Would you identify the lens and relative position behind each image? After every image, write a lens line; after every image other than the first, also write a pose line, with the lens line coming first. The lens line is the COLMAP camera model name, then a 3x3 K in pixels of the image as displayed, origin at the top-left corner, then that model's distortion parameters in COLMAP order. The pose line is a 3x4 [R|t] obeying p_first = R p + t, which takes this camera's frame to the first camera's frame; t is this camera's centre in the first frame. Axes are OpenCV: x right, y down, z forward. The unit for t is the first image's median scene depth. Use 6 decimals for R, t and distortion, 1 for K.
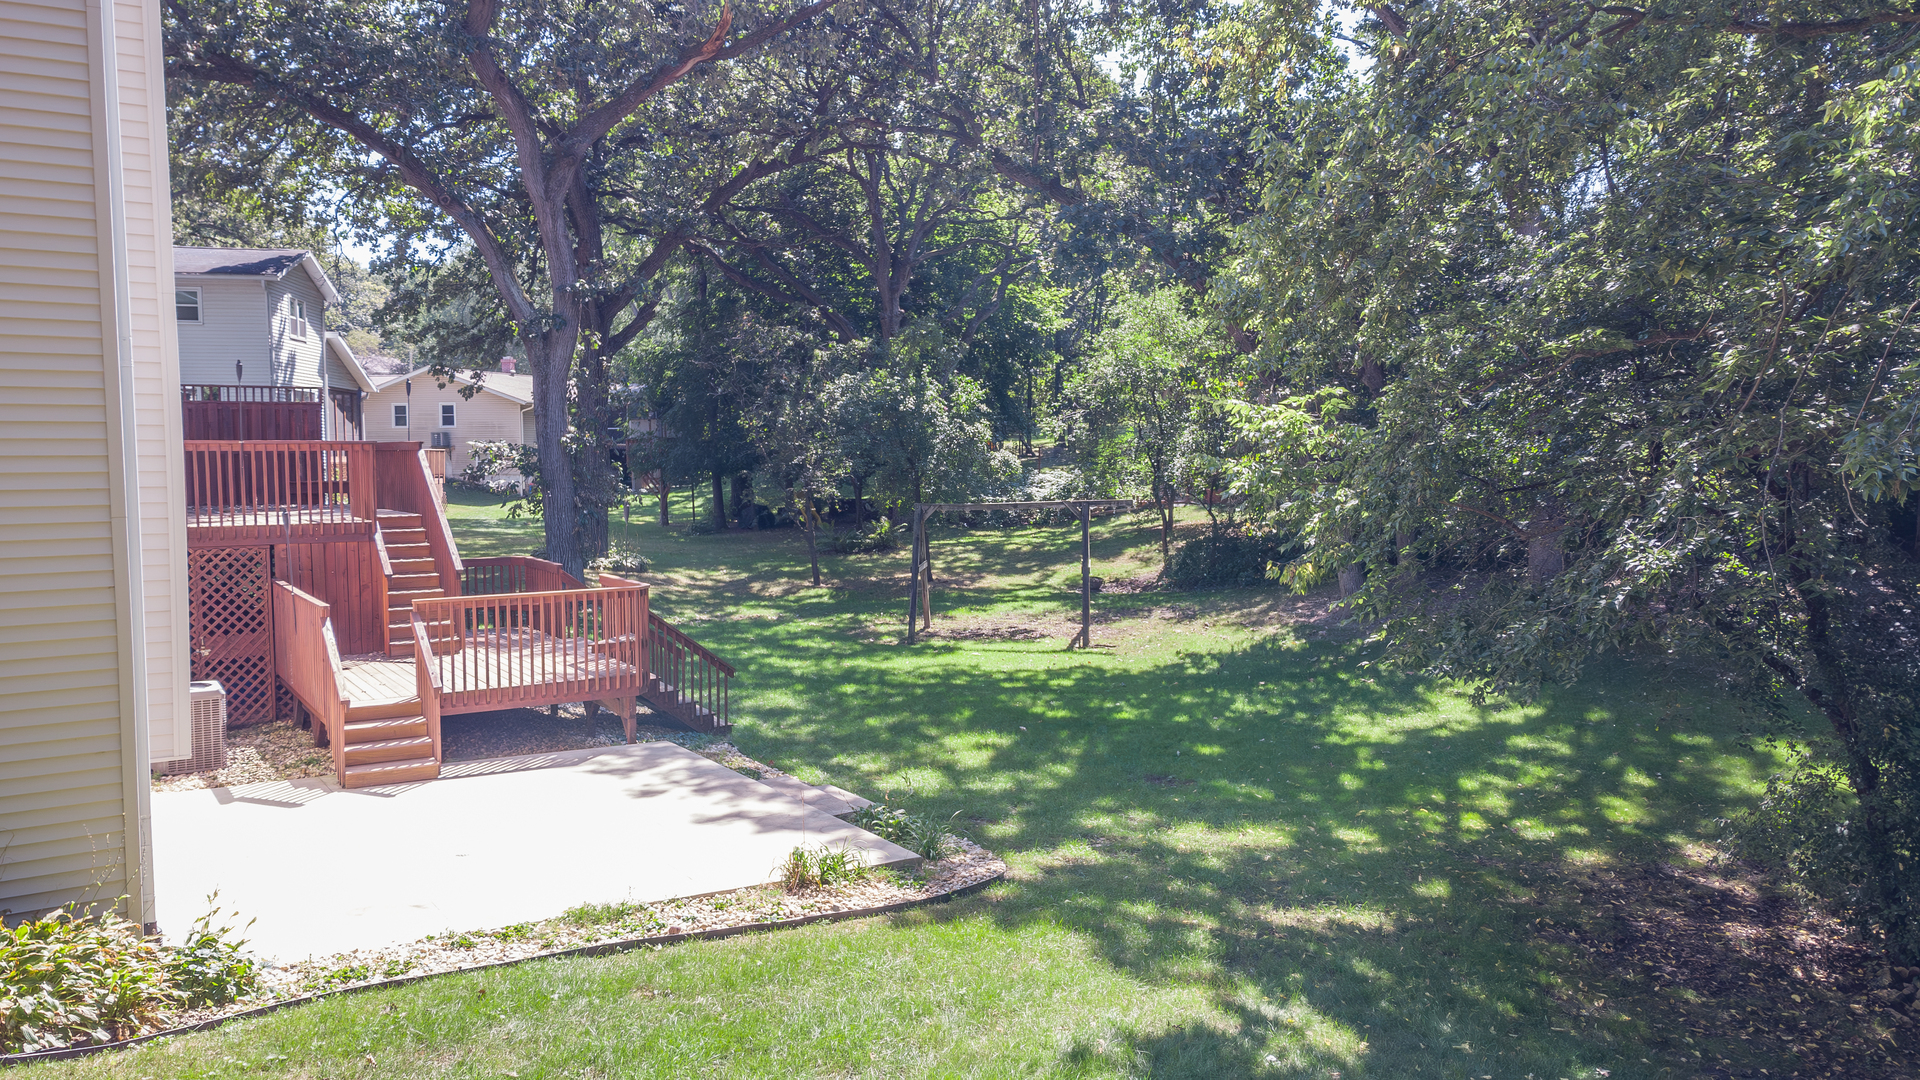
lens RADIAL K [[1414.7, 0, 960.0], [0, 1414.7, 540.0], [0, 0, 1]] dist [0.100563, -0.069064]
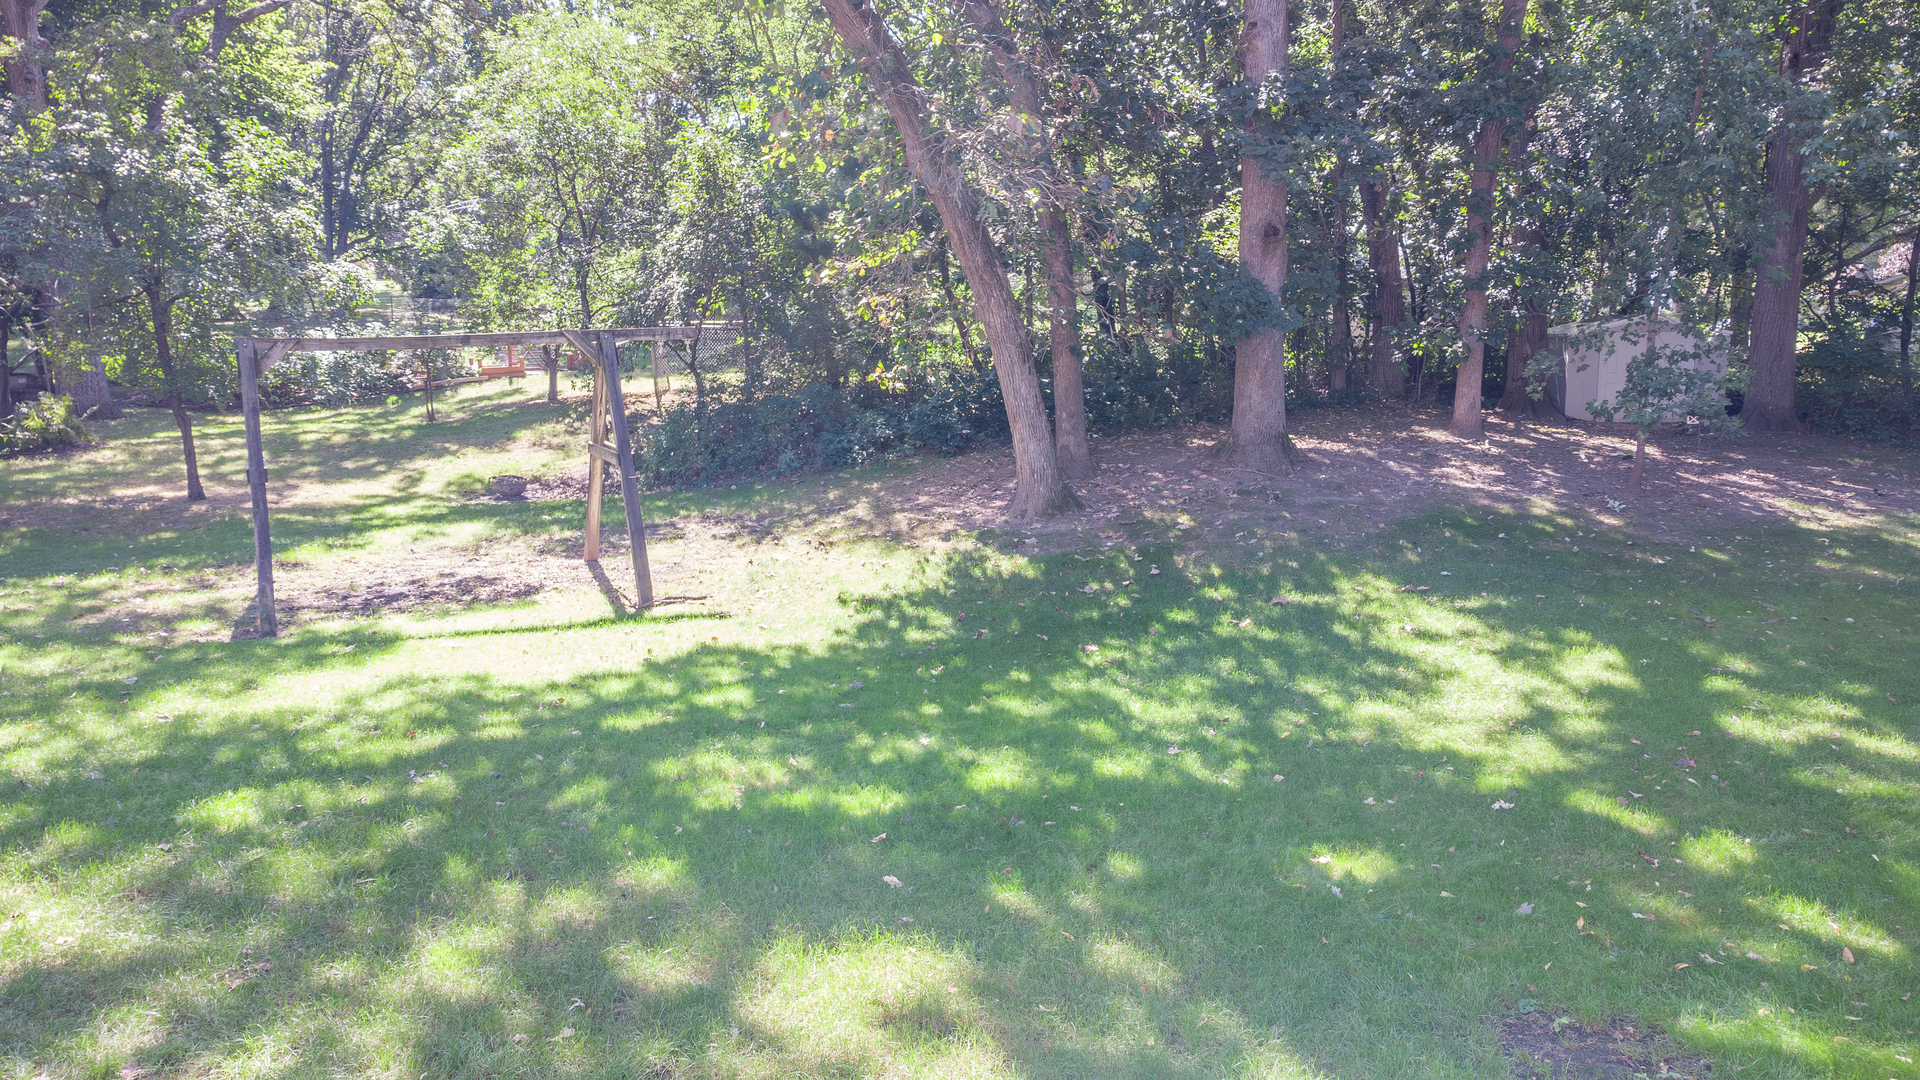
lens RADIAL K [[1432.9, 0, 962.6], [0, 1432.9, 519.7], [0, 0, 1]] dist [0.051005, -0.006003]
pose [[0.847860, -0.068279, 0.525805, -0.074858], [0.036939, 0.996871, 0.069885, 0.009338], [-0.528931, -0.039830, 0.847730, 0.403666]]
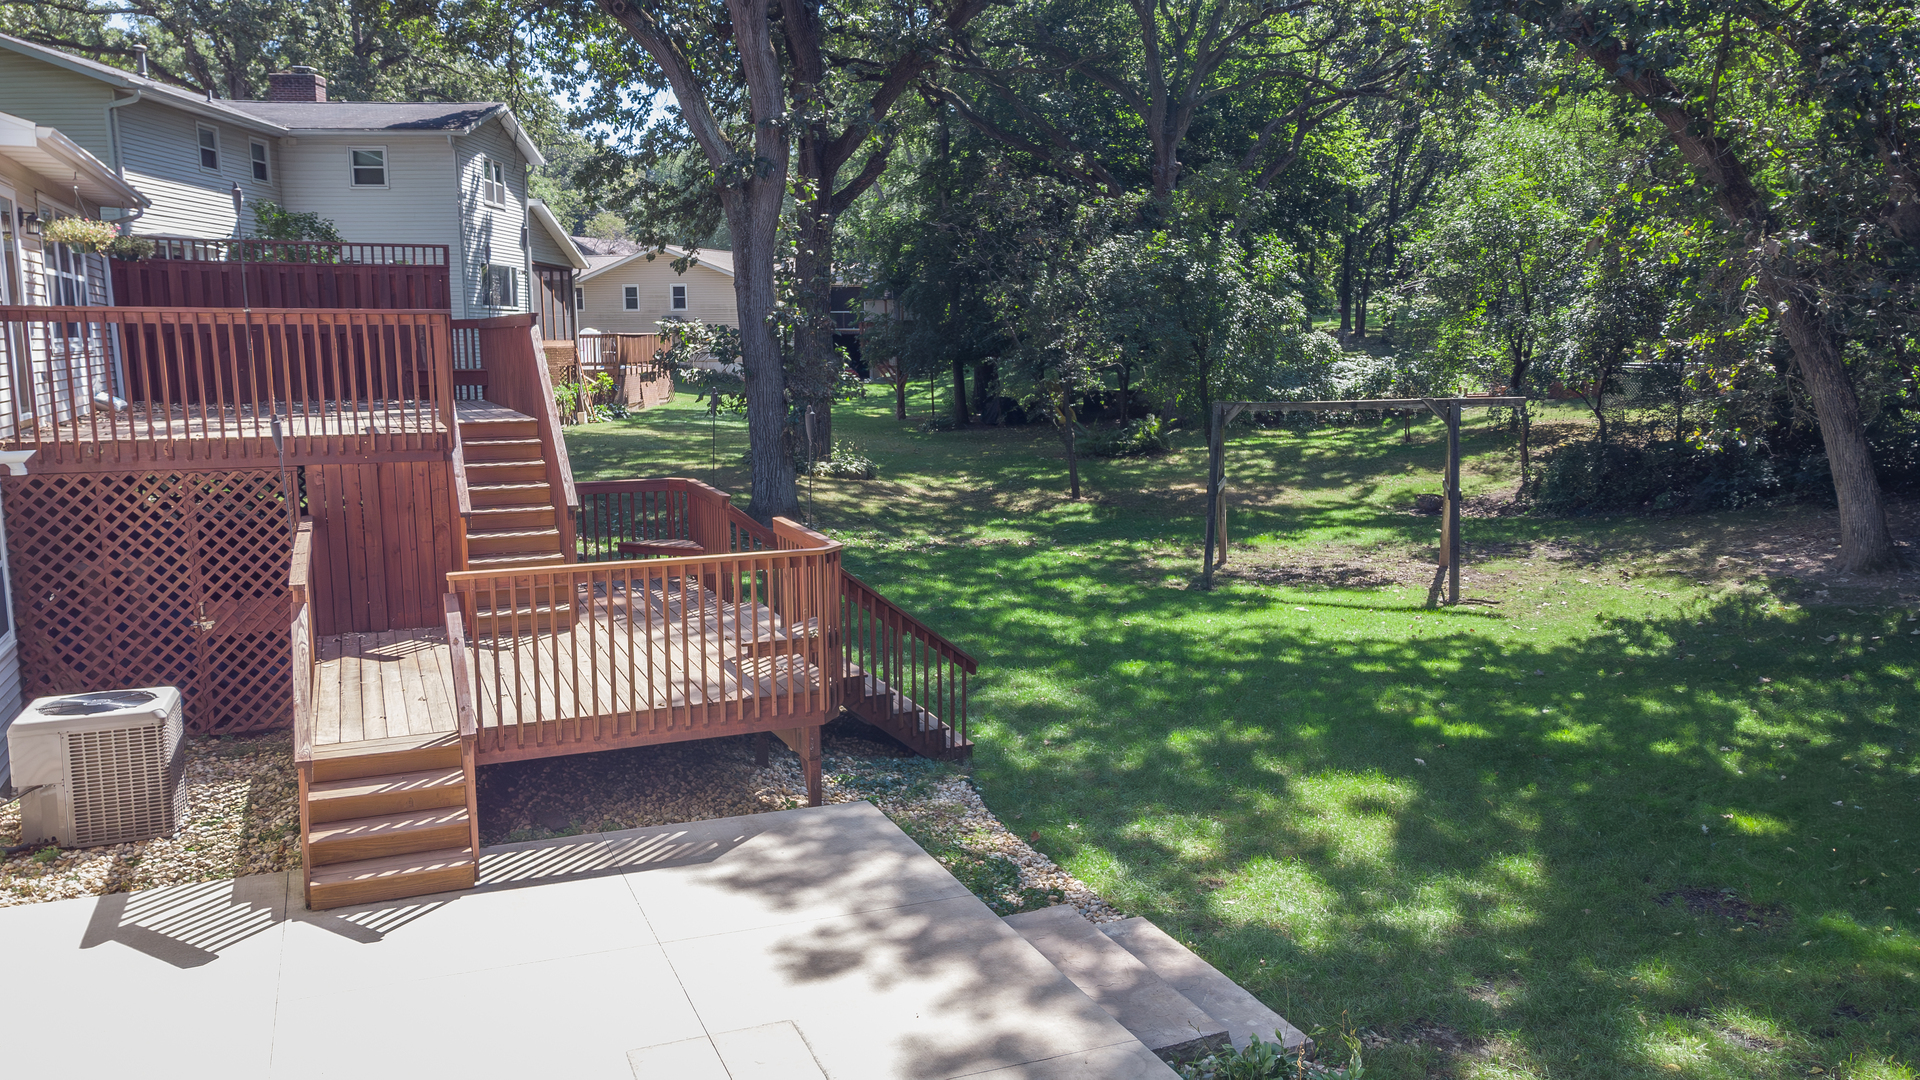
lens RADIAL K [[1432.9, 0, 962.6], [0, 1432.9, 519.7], [0, 0, 1]] dist [0.051005, -0.006003]
pose [[0.985974, 0.021416, -0.165517, -0.031340], [-0.010871, 0.997868, 0.064359, -0.009221], [0.166542, -0.061657, 0.984105, 0.195086]]
